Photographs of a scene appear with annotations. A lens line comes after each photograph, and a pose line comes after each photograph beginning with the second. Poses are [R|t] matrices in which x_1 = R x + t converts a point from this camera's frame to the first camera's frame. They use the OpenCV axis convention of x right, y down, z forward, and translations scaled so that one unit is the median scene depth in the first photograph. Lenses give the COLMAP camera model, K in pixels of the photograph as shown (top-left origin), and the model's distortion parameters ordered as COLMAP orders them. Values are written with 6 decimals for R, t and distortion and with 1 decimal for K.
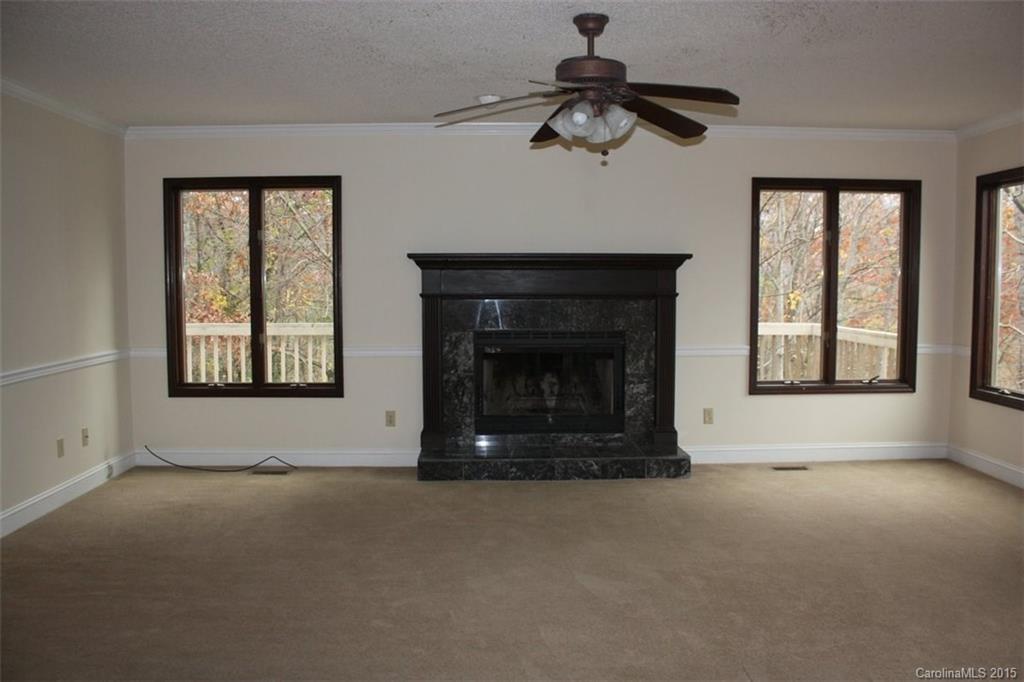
lens RADIAL K [[860.4, 0, 518.8], [0, 860.4, 344.7], [0, 0, 1]] dist [-0.162550, 0.149050]
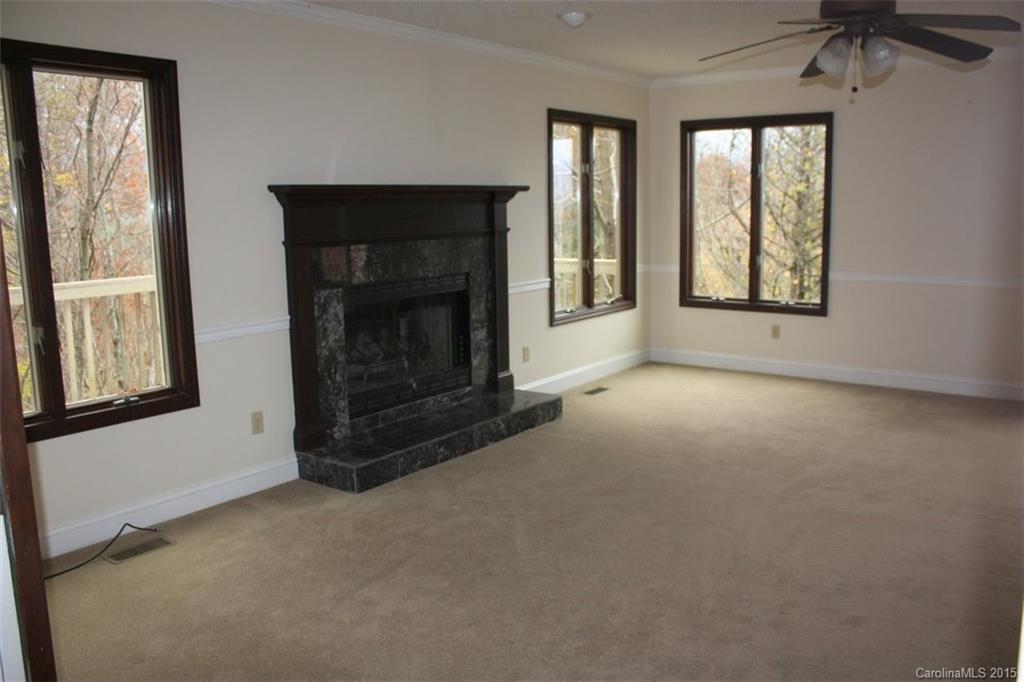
lens RADIAL K [[860.4, 0, 518.8], [0, 860.4, 344.7], [0, 0, 1]] dist [-0.162550, 0.149050]
pose [[0.610028, -0.137524, 0.780354, -0.554170], [0.073228, 0.990394, 0.117295, -0.042677], [-0.788989, -0.014409, 0.614239, 0.410158]]
